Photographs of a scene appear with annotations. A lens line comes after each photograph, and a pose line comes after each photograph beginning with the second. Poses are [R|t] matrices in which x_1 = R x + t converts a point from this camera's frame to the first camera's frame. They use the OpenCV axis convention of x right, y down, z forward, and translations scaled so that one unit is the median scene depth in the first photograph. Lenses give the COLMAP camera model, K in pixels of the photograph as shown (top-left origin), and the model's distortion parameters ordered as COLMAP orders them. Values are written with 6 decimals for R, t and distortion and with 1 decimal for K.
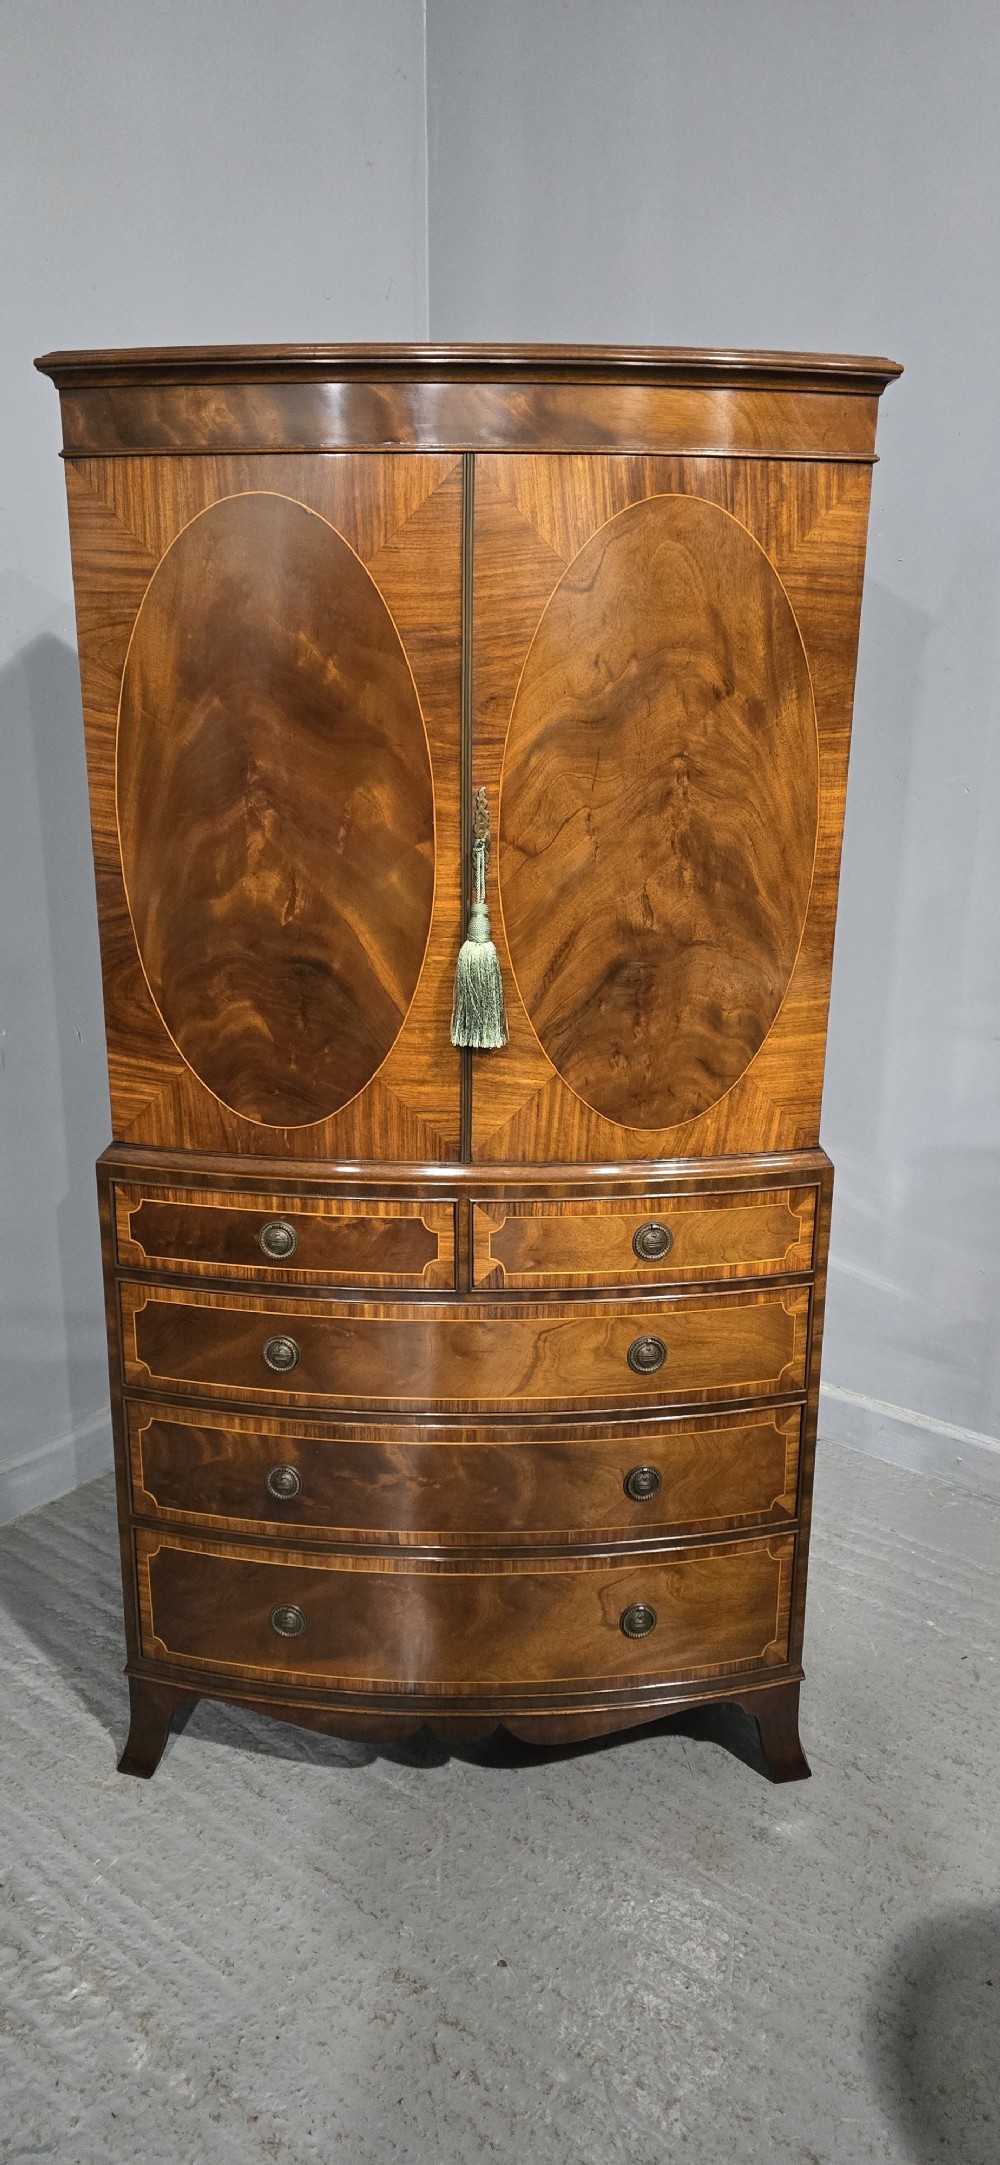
lens RADIAL K [[1449.4, 0, 495.2], [0, 1449.4, 1084.5], [0, 0, 1]] dist [0.080264, -0.088832]
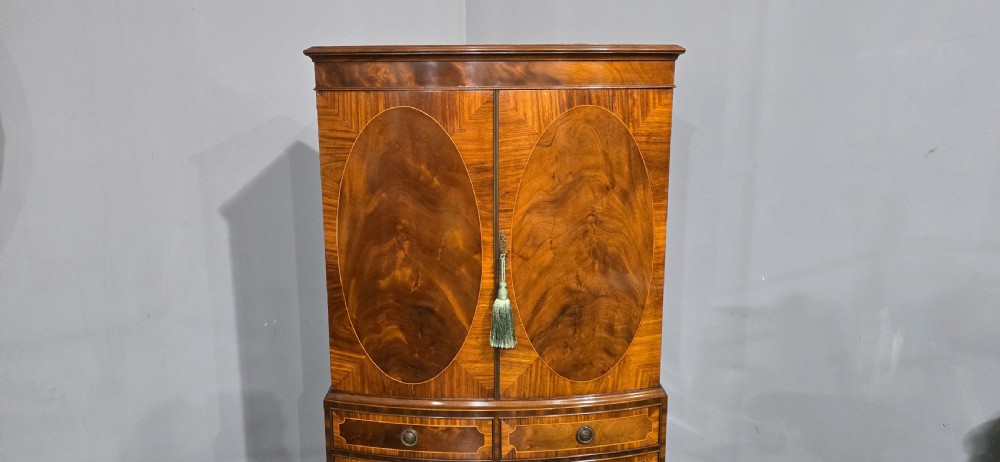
lens RADIAL K [[669.4, 0, 494.0], [0, 669.4, 225.2], [0, 0, 1]] dist [0.080264, -0.088832]
pose [[0.999763, -0.015842, 0.014903, -0.035720], [0.017109, 0.995873, -0.089131, -0.113929], [-0.013430, 0.089365, 0.995908, -0.014565]]
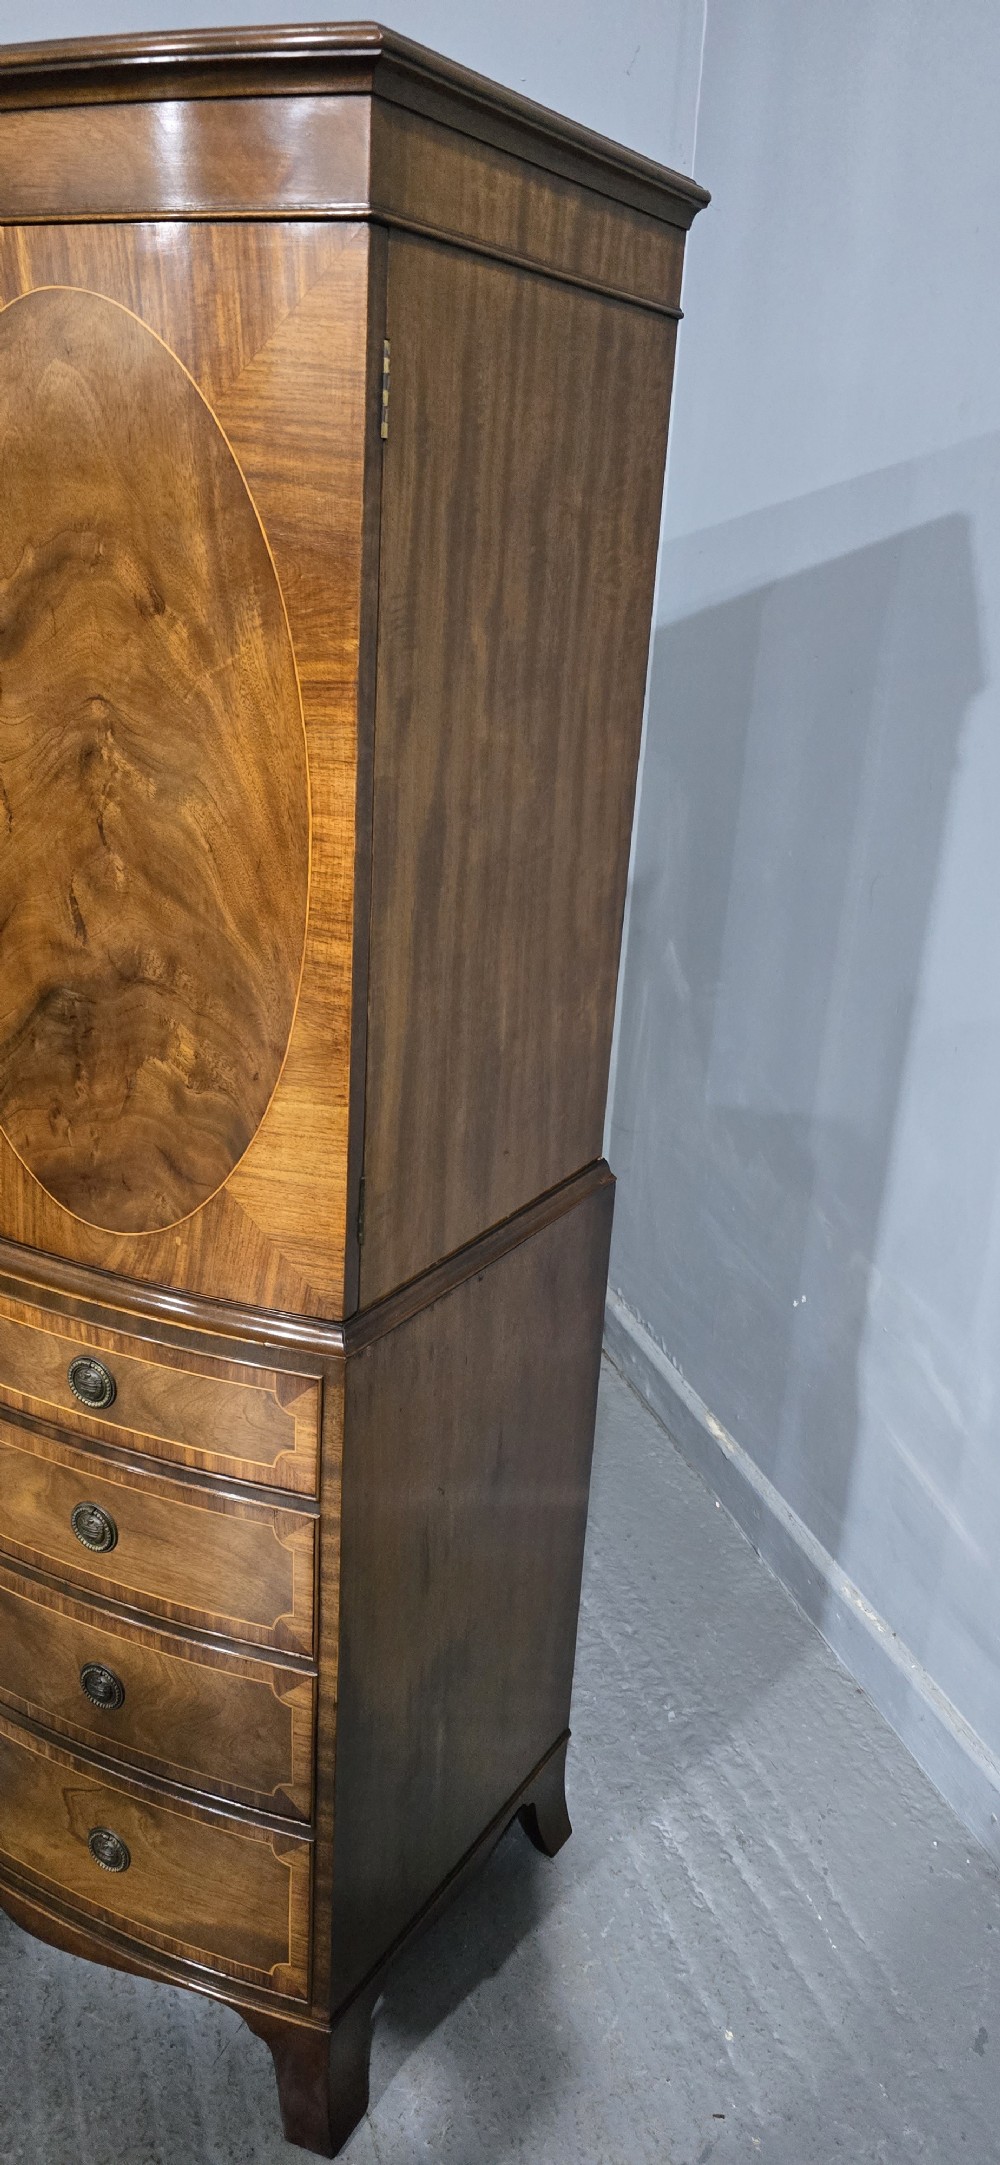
lens RADIAL K [[1449.4, 0, 487.1], [0, 1449.4, 1060.3], [0, 0, 1]] dist [0.080264, -0.088832]
pose [[0.836686, 0.221712, -0.500799, 0.601039], [-0.193244, 0.975095, 0.108838, -0.161942], [0.512457, 0.005713, 0.858694, 0.491861]]
